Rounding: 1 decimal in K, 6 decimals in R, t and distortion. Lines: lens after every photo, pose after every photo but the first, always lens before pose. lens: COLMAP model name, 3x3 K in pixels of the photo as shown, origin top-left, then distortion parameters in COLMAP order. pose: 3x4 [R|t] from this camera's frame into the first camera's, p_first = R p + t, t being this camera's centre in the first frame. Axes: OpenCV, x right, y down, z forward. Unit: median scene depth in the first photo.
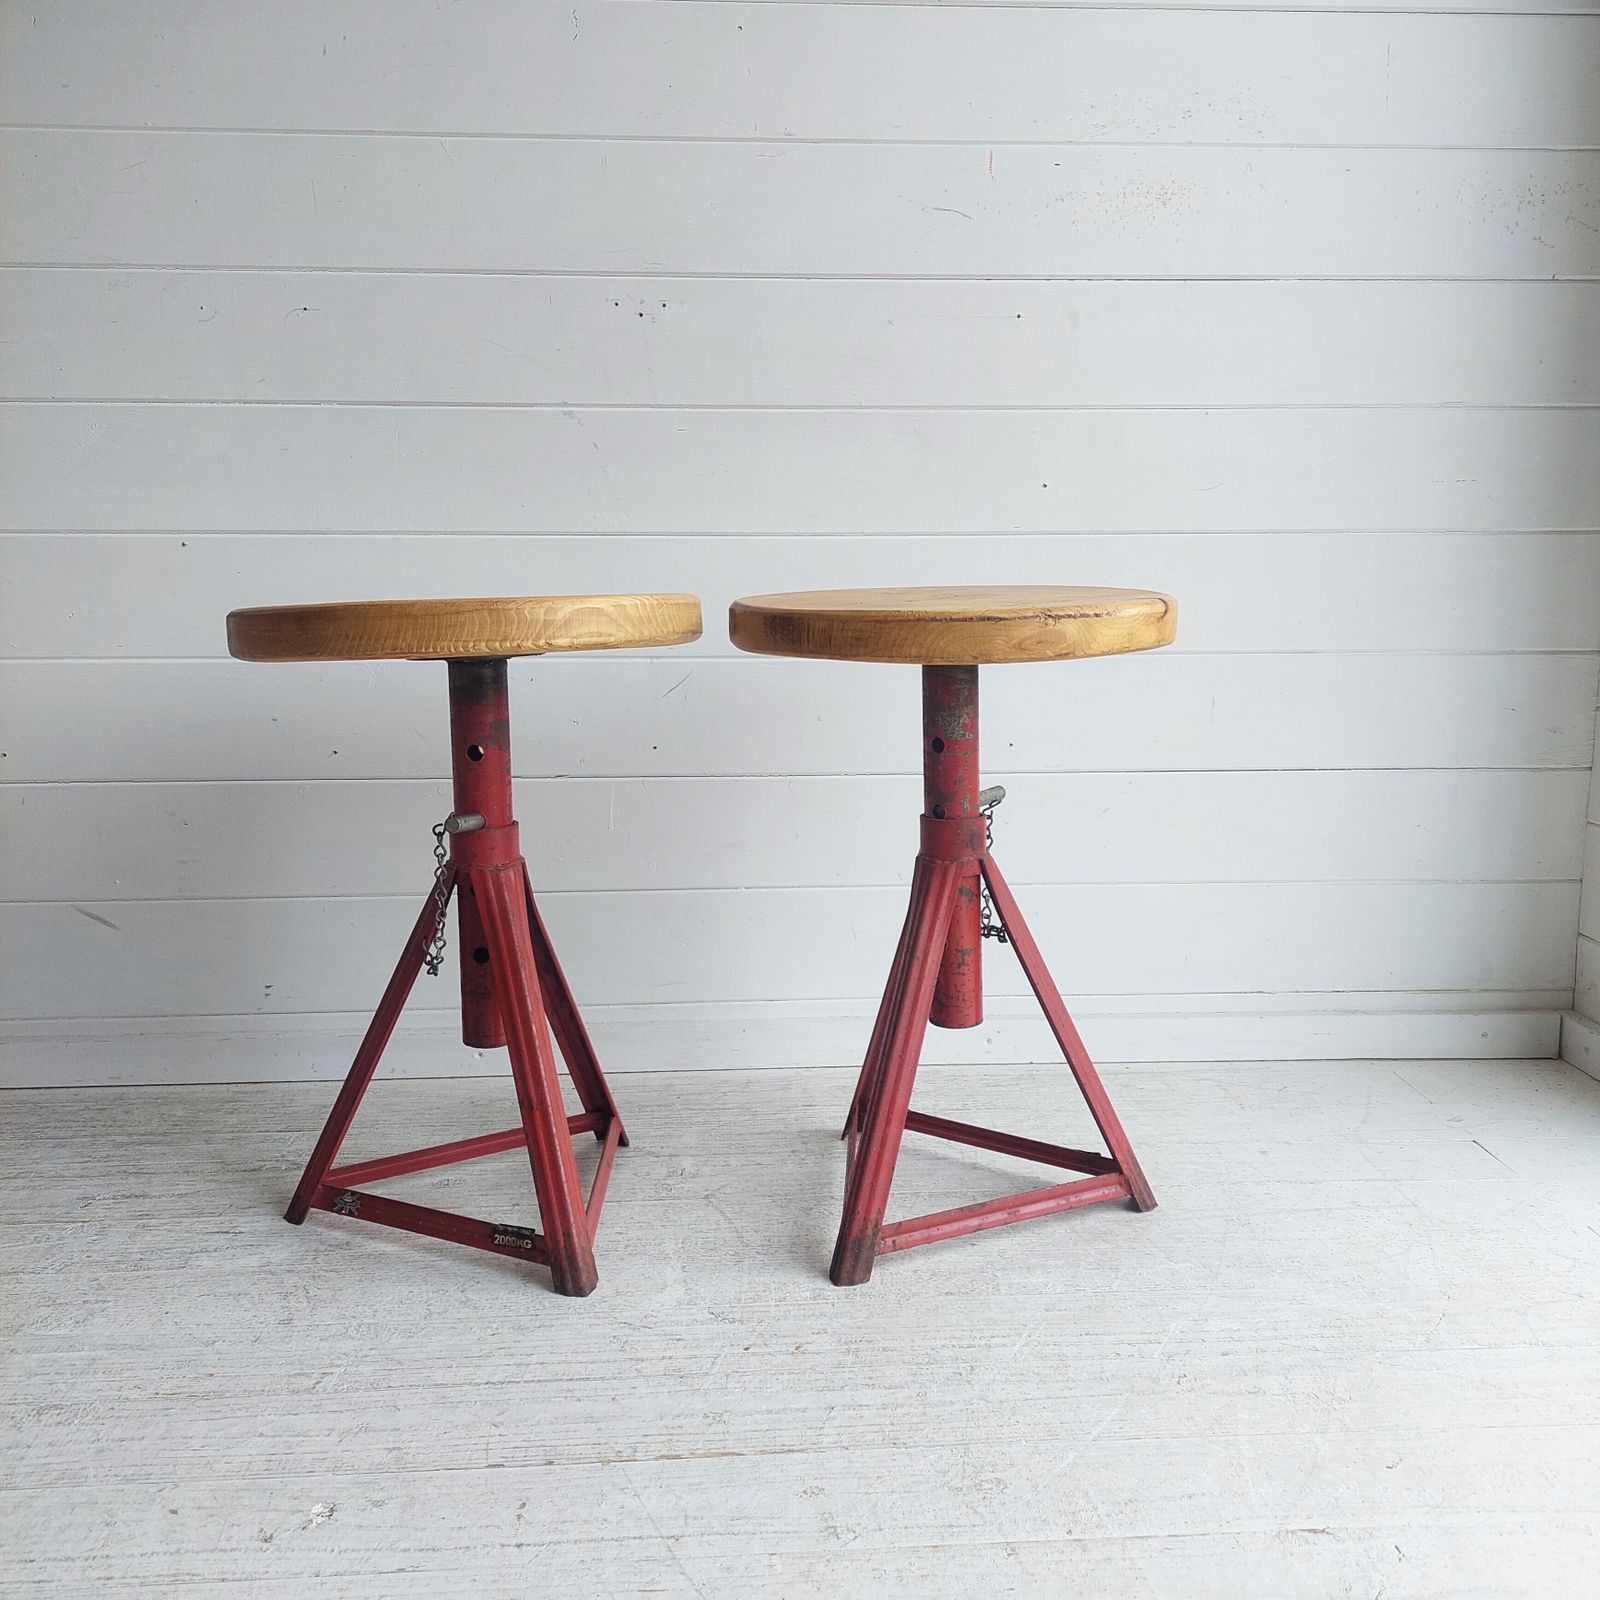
lens RADIAL K [[1583.4, 0, 830.1], [0, 1583.4, 807.6], [0, 0, 1]] dist [0.077199, -0.102111]
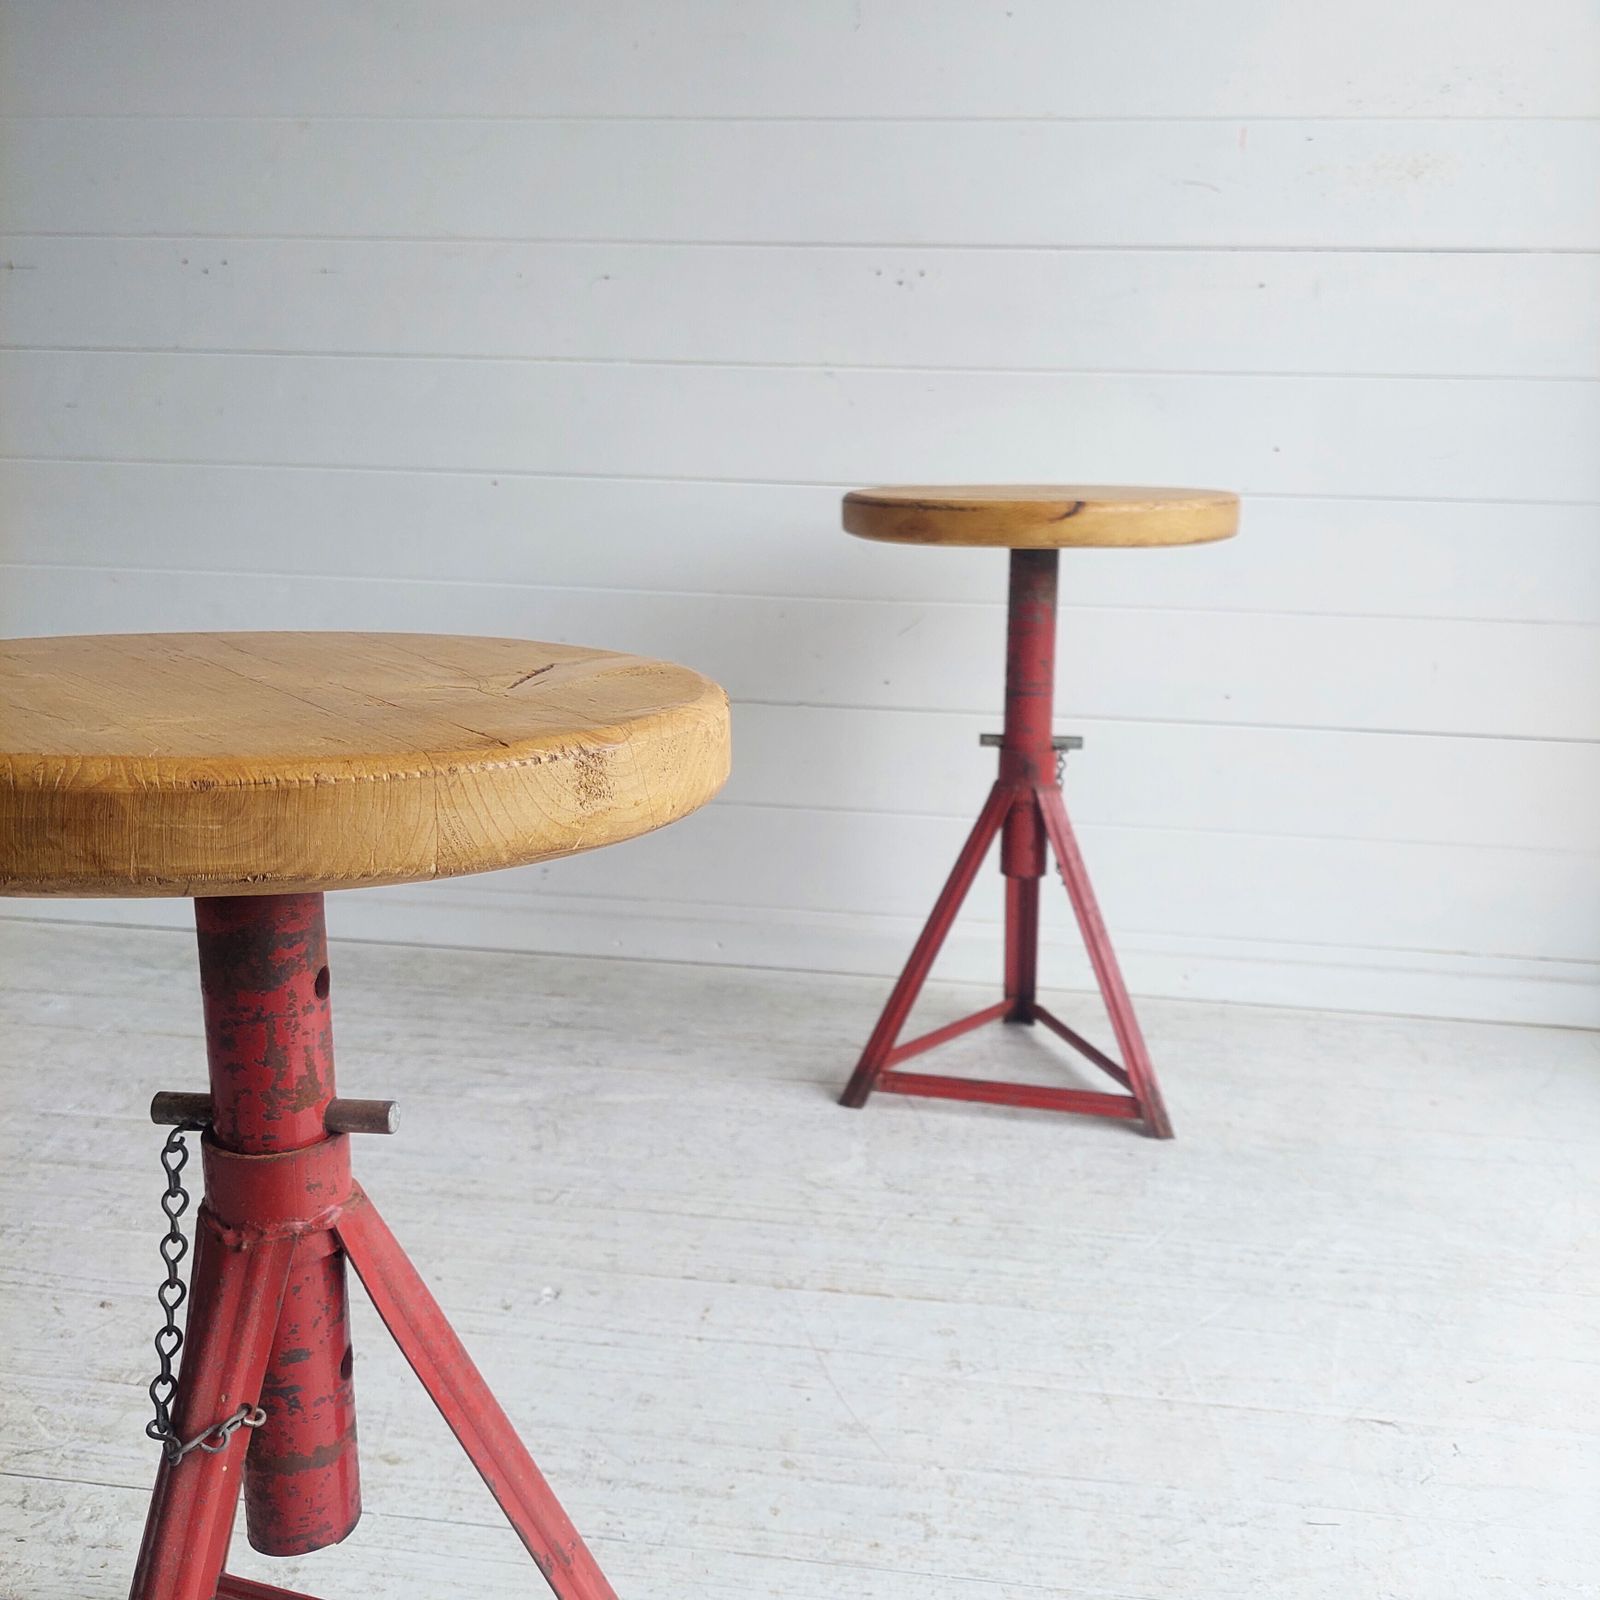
lens RADIAL K [[1604.2, 0, 808.6], [0, 1604.2, 797.8], [0, 0, 1]] dist [0.076021, -0.124019]
pose [[0.979472, 0.069600, -0.189186, 0.079276], [-0.060962, 0.996831, 0.051104, -0.017807], [0.192144, -0.038522, 0.980610, -0.154209]]
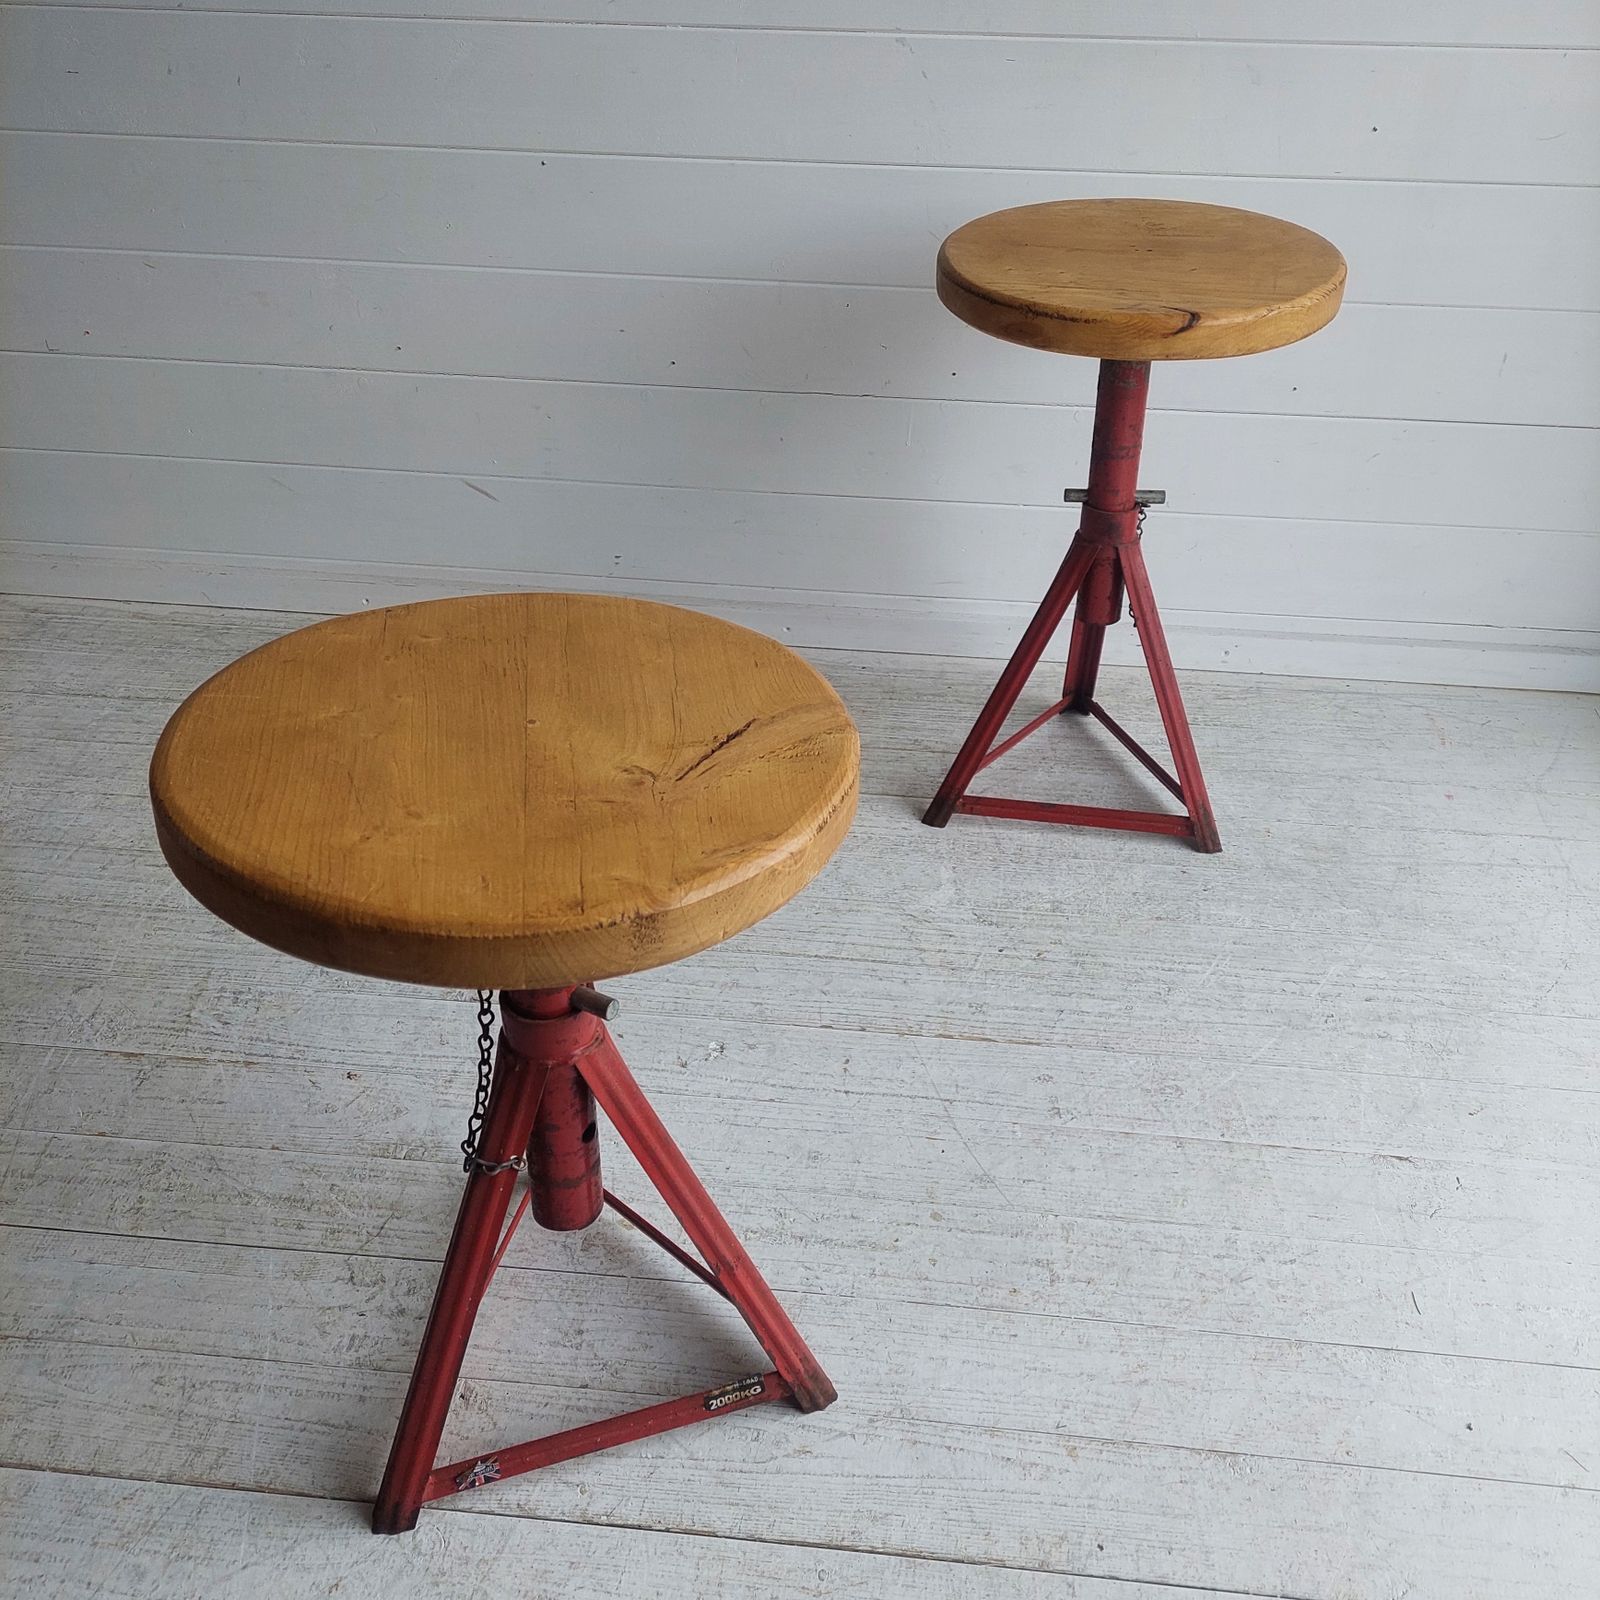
lens RADIAL K [[1581.5, 0, 800.5], [0, 1581.5, 838.2], [0, 0, 1]] dist [0.139729, -0.258324]
pose [[0.985296, 0.107493, -0.132801, -0.054683], [-0.040260, 0.901467, 0.430970, -0.343006], [0.166042, -0.419287, 0.892540, -0.208141]]
